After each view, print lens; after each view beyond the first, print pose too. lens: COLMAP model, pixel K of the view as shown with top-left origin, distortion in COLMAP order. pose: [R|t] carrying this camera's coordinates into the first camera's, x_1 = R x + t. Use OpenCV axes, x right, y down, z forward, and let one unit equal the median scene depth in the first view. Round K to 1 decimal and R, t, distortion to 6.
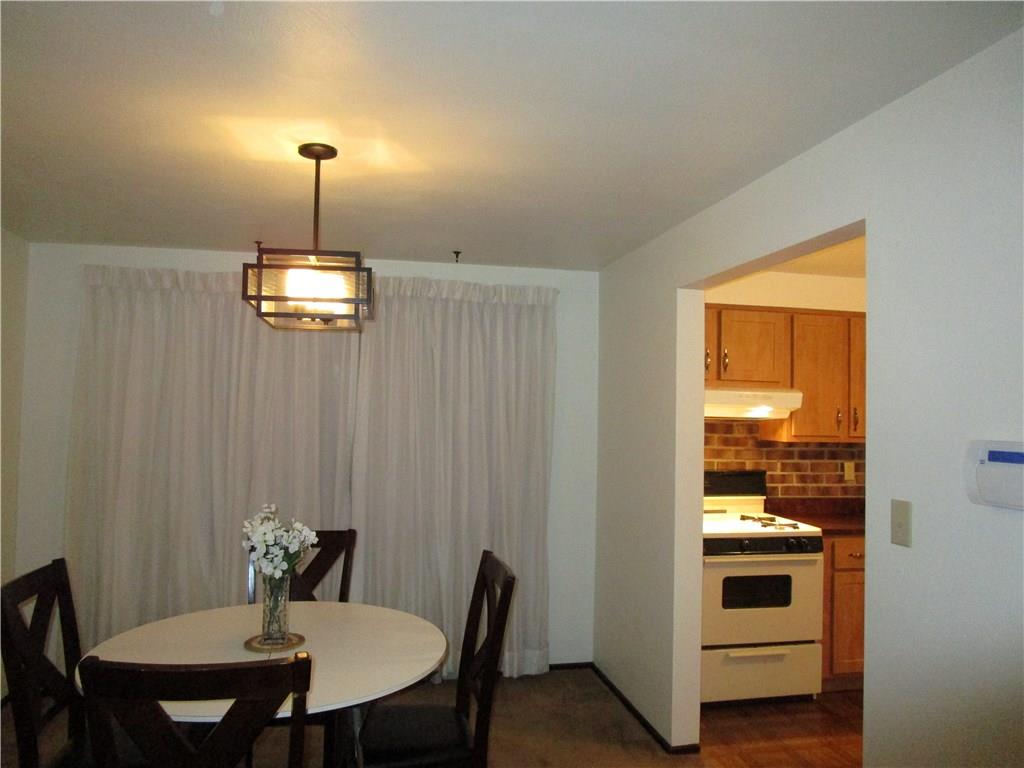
lens RADIAL K [[734.2, 0, 519.2], [0, 734.2, 377.6], [0, 0, 1]] dist [-0.029196, 0.002336]
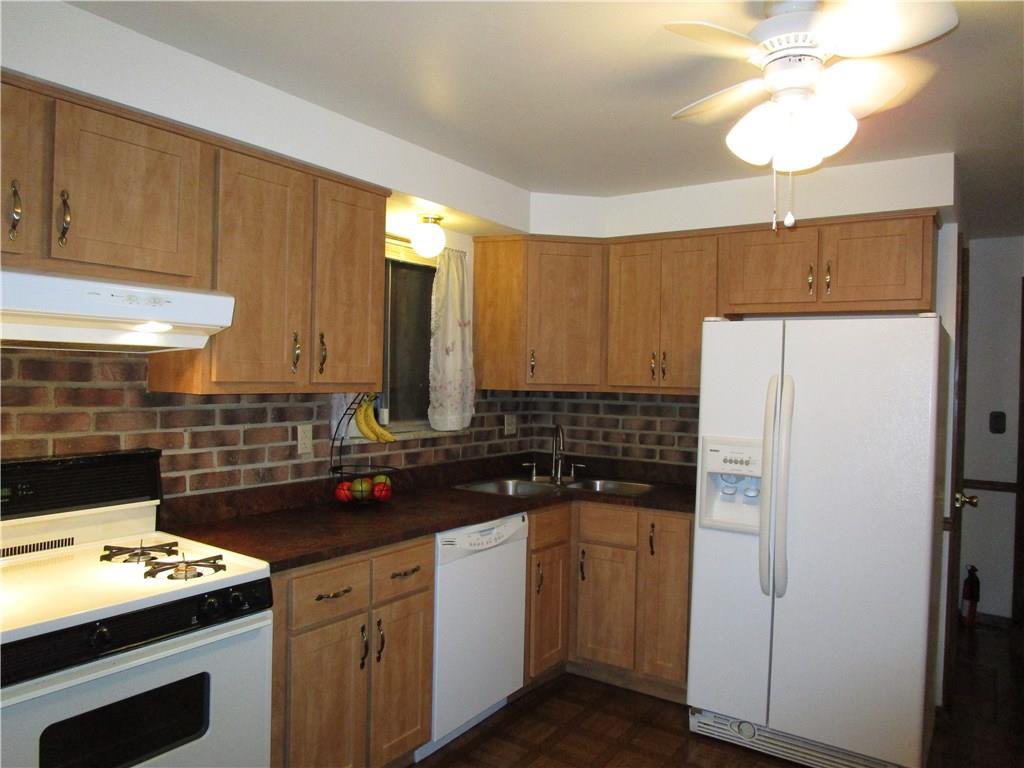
lens RADIAL K [[734.2, 0, 519.2], [0, 734.2, 377.6], [0, 0, 1]] dist [-0.029196, 0.002336]
pose [[0.726253, -0.010365, 0.687349, 0.165669], [-0.036664, 0.997879, 0.053787, 0.037959], [-0.686449, -0.064264, 0.724333, 0.448775]]
